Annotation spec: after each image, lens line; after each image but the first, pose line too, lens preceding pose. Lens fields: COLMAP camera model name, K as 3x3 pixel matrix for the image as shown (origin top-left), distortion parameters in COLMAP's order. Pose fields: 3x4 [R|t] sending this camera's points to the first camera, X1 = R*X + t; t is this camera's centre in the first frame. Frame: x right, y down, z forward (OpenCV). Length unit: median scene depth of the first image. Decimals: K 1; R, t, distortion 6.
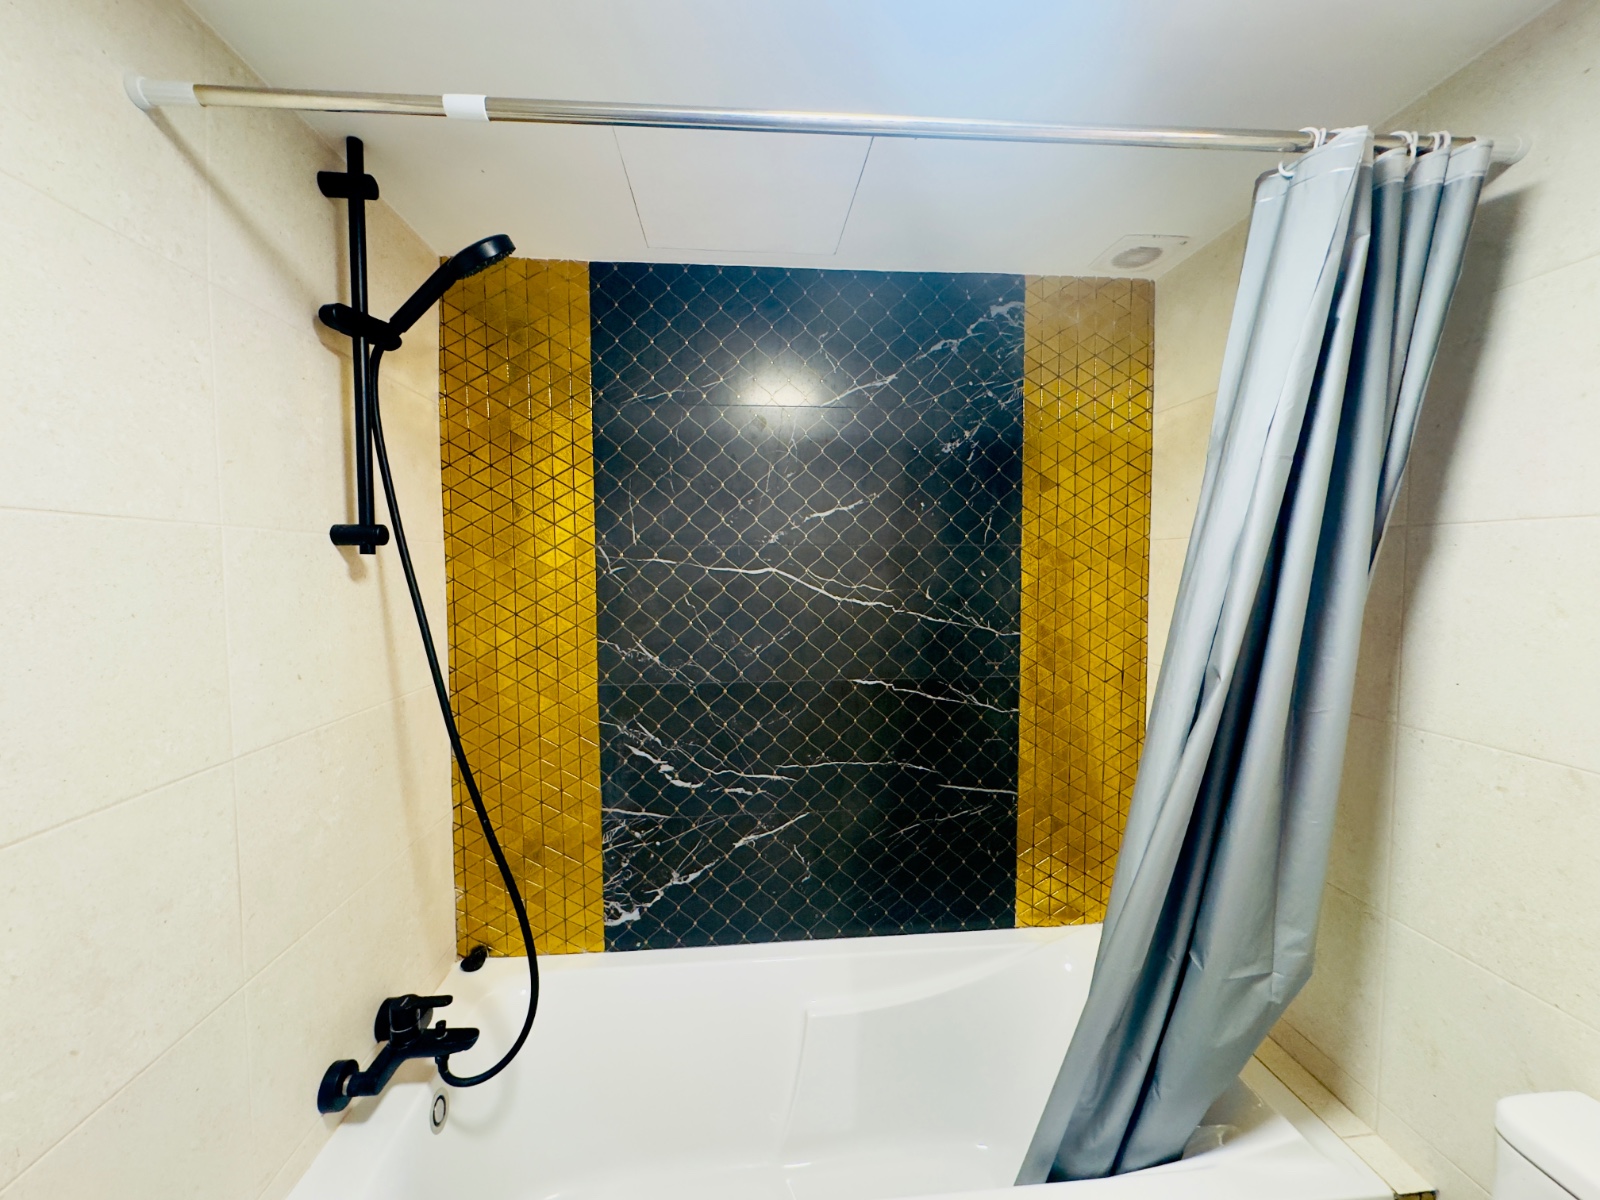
lens RADIAL K [[636.6, 0, 800.0], [0, 636.6, 600.0], [0, 0, 1]] dist [-0.003250, 0.000834]
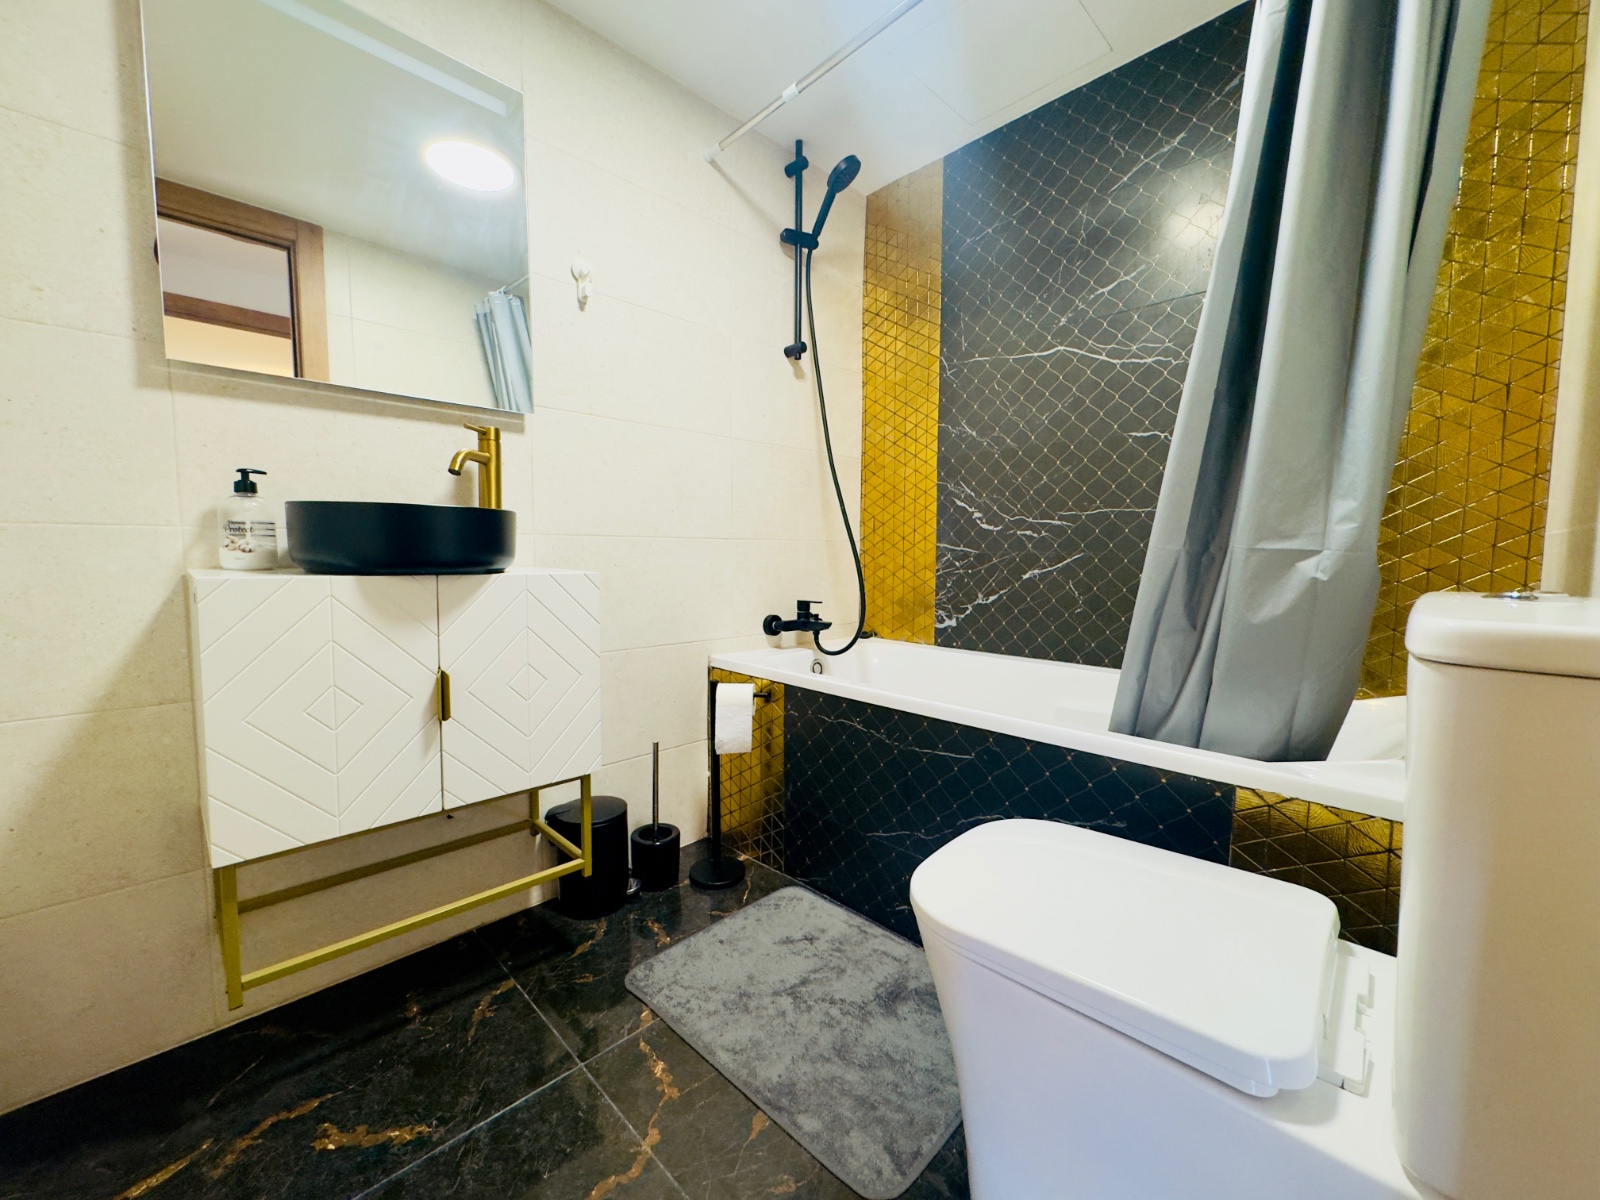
lens RADIAL K [[636.6, 0, 800.0], [0, 636.6, 600.0], [0, 0, 1]] dist [-0.003250, 0.000834]
pose [[0.635321, 0.065500, -0.769465, 0.606167], [-0.047945, 0.997820, 0.045352, 0.401903], [0.770758, 0.008079, 0.637076, -0.155988]]
